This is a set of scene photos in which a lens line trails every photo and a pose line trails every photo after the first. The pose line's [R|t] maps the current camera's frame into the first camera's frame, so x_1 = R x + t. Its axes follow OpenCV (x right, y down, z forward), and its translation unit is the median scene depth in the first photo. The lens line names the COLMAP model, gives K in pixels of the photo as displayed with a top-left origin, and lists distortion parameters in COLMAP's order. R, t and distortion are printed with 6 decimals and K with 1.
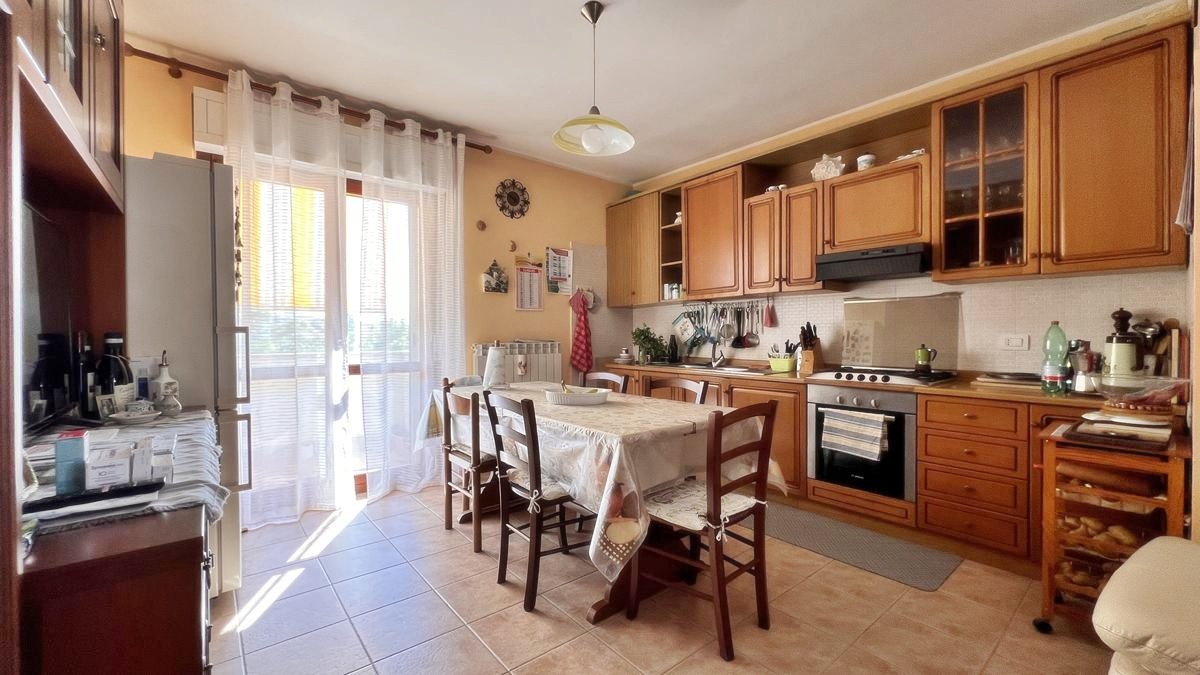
lens RADIAL K [[476.0, 0, 593.4], [0, 476.0, 341.1], [0, 0, 1]] dist [-0.000642, -0.000035]
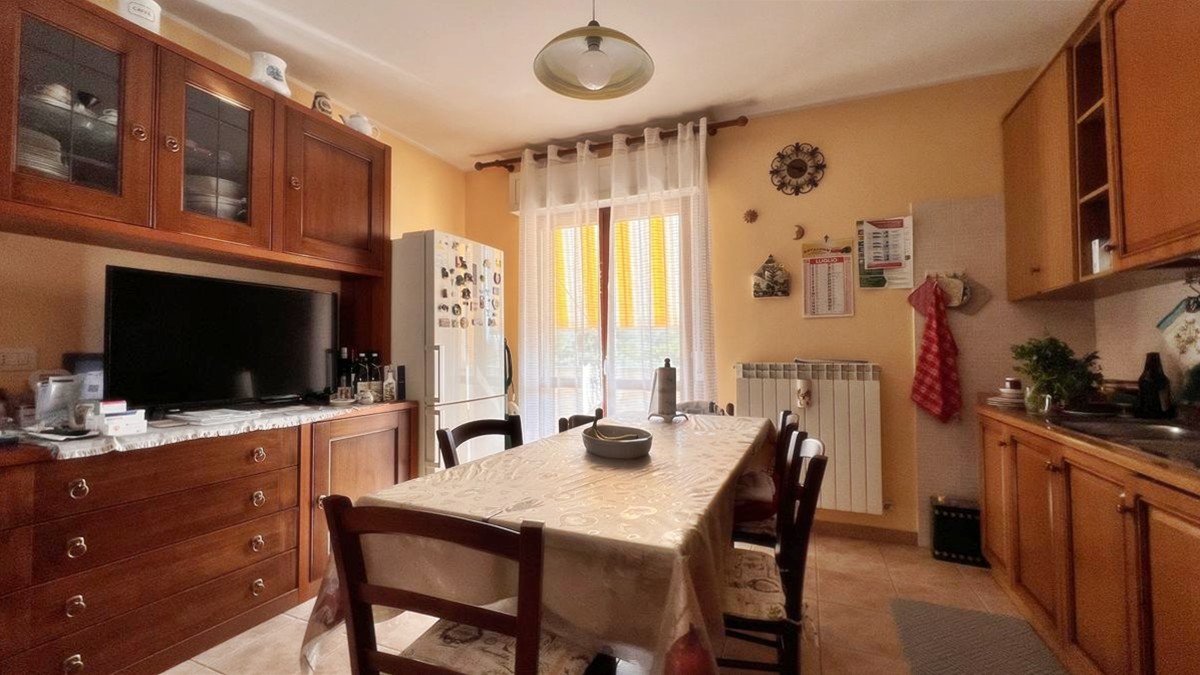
lens RADIAL K [[483.2, 0, 596.8], [0, 483.2, 338.7], [0, 0, 1]] dist [-0.000131, 0.000004]
pose [[0.466414, -0.021001, -0.884317, 0.361009], [-0.012868, 0.999451, -0.030522, -0.007043], [0.884473, 0.025616, 0.465888, 0.393438]]
